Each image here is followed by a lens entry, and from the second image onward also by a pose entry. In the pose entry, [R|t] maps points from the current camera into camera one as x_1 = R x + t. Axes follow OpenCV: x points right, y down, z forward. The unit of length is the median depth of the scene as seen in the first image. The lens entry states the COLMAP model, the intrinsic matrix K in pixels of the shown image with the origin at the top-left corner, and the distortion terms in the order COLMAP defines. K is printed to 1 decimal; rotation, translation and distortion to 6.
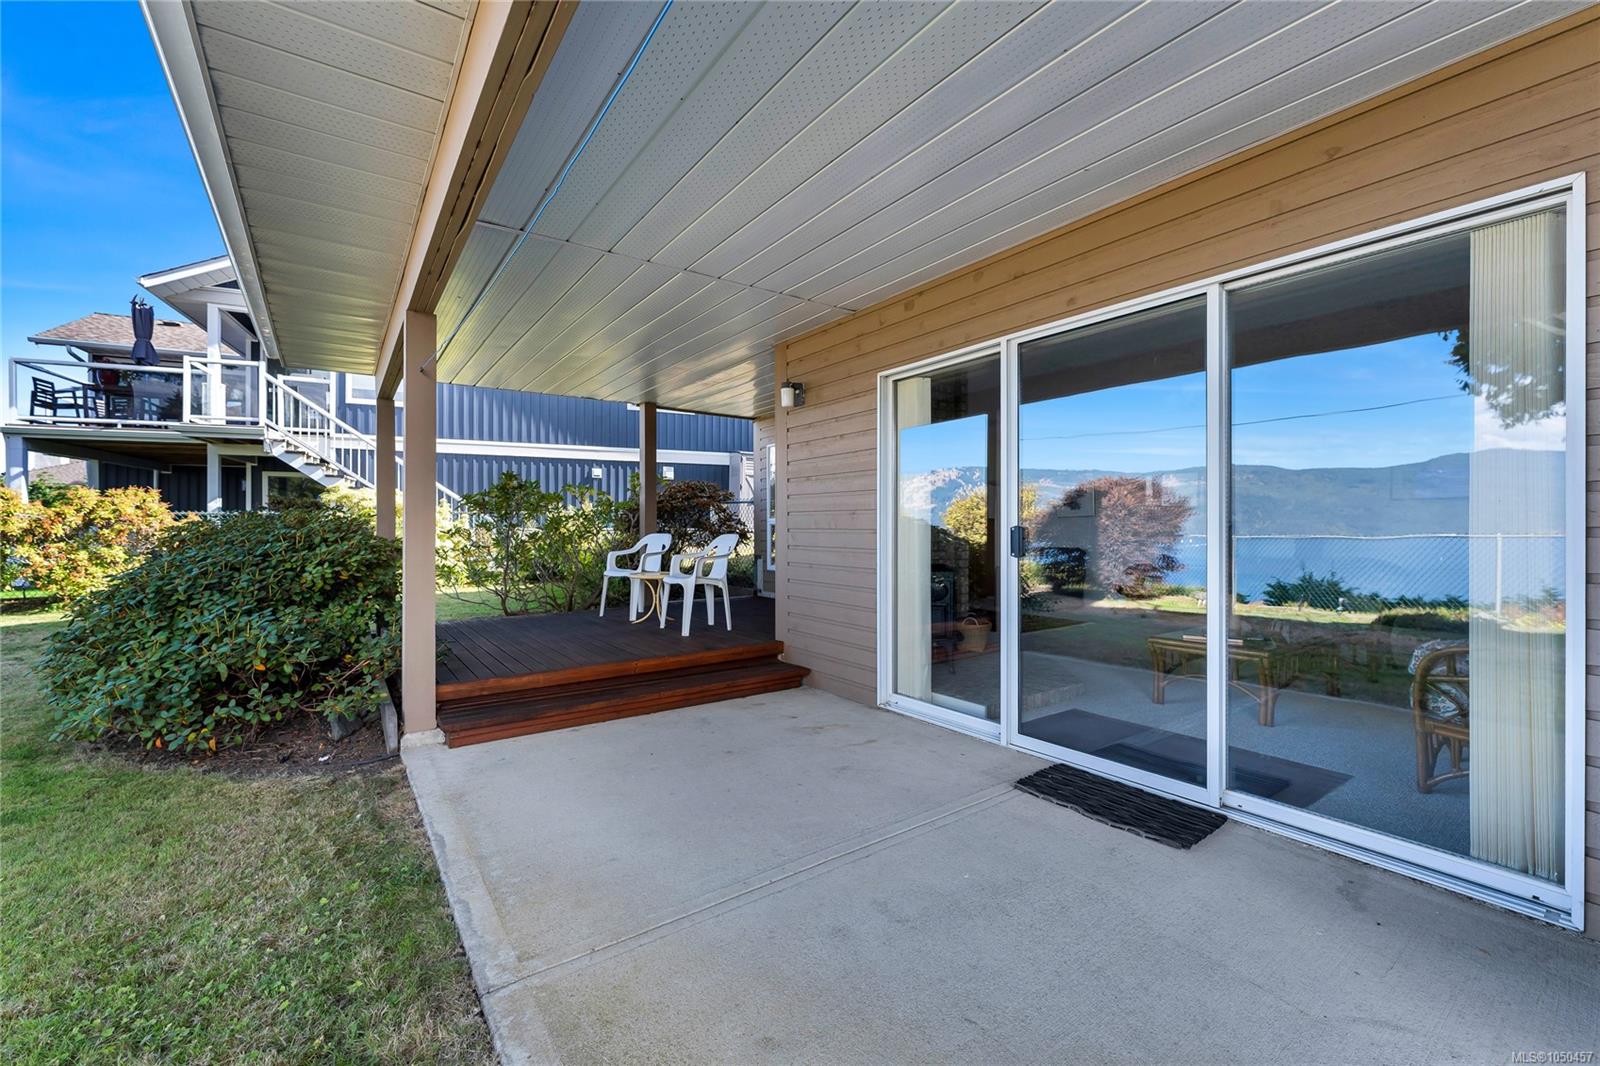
lens RADIAL K [[642.8, 0, 796.7], [0, 642.8, 526.5], [0, 0, 1]] dist [-0.001162, -0.000130]
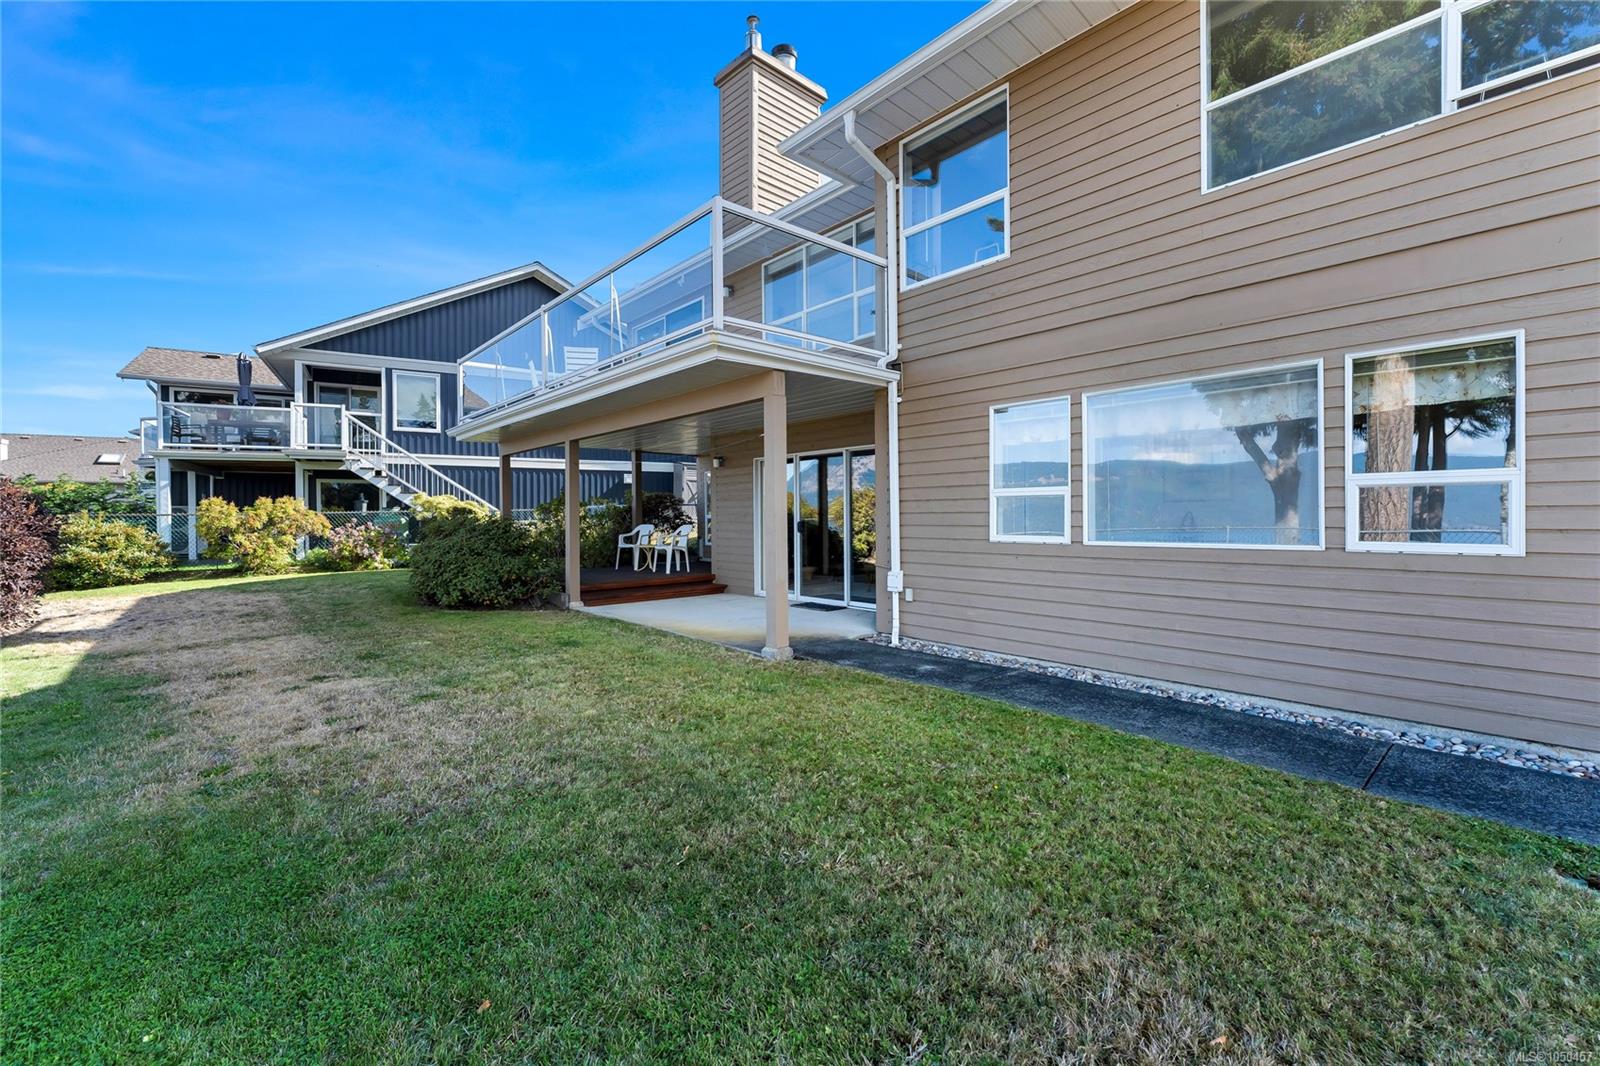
lens RADIAL K [[642.8, 0, 796.7], [0, 642.8, 526.5], [0, 0, 1]] dist [-0.001162, -0.000130]
pose [[0.994289, -0.007618, 0.106453, 0.012334], [0.005755, 0.999825, 0.017799, -0.010274], [-0.106570, -0.017084, 0.994158, -0.694354]]
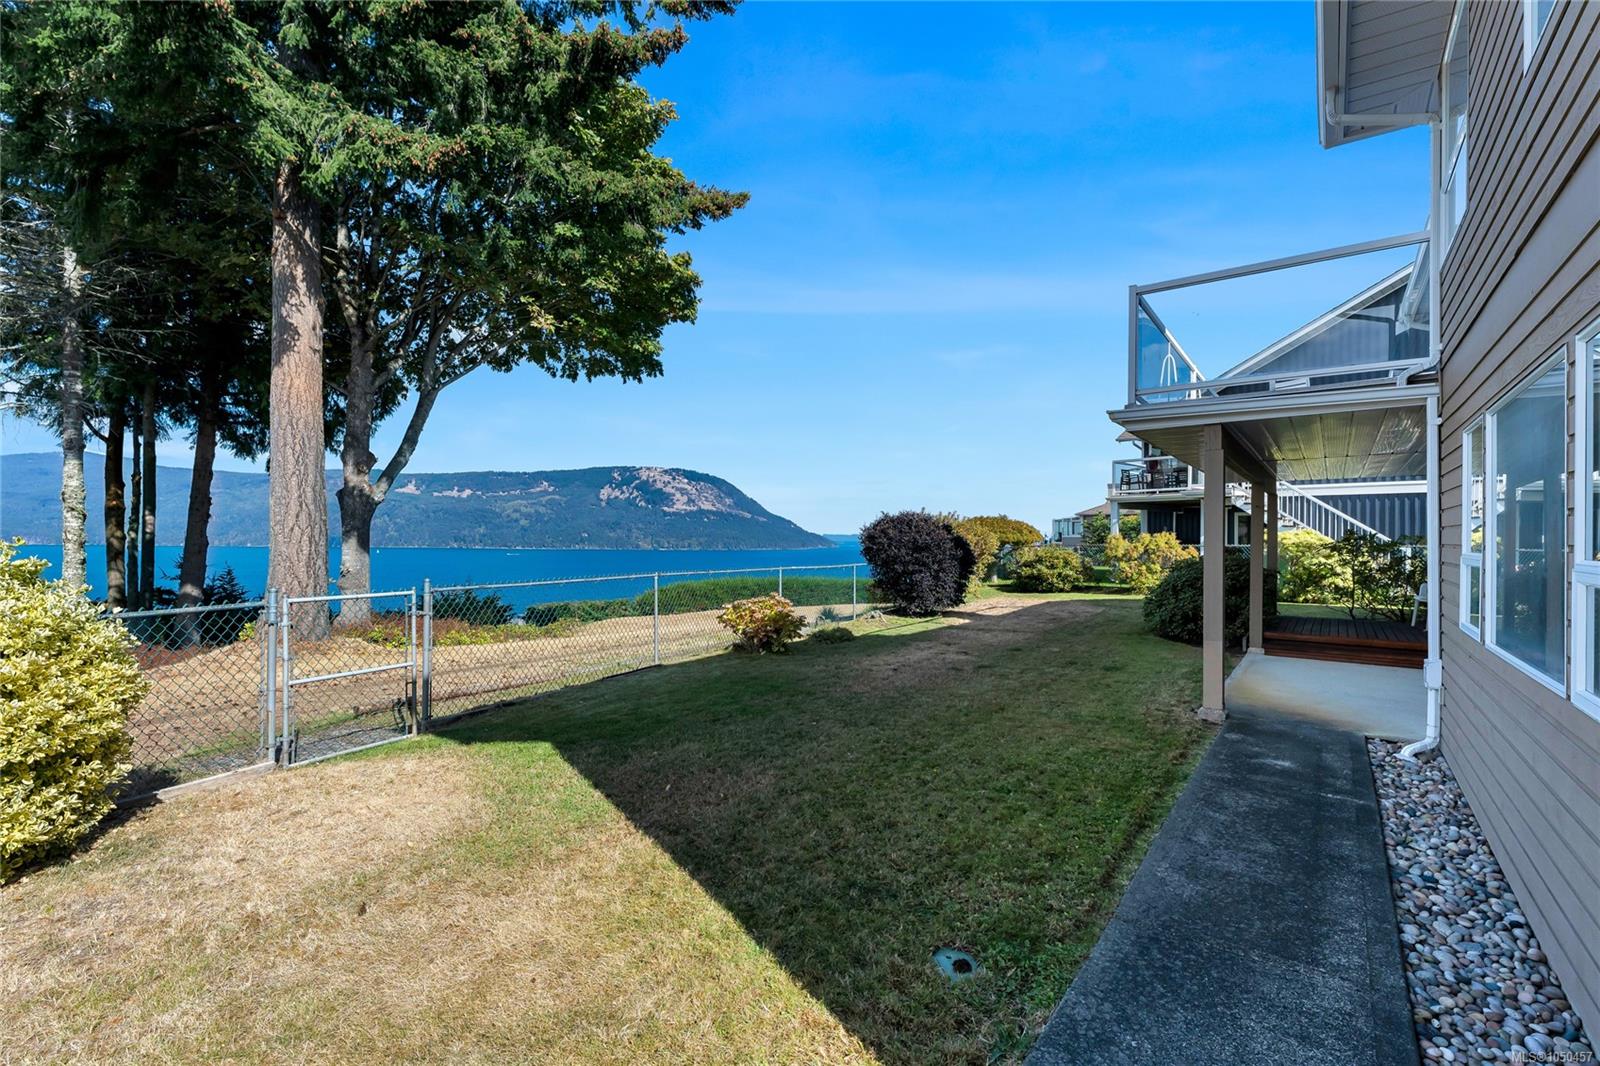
lens RADIAL K [[707.0, 0, 800.0], [0, 707.0, 533.0], [0, 0, 1]] dist [0.002220, 0.000209]
pose [[0.293670, 0.000435, -0.955907, 0.643119], [-0.009054, 0.999956, -0.002326, -0.046182], [0.955864, 0.009338, 0.293661, -0.637773]]
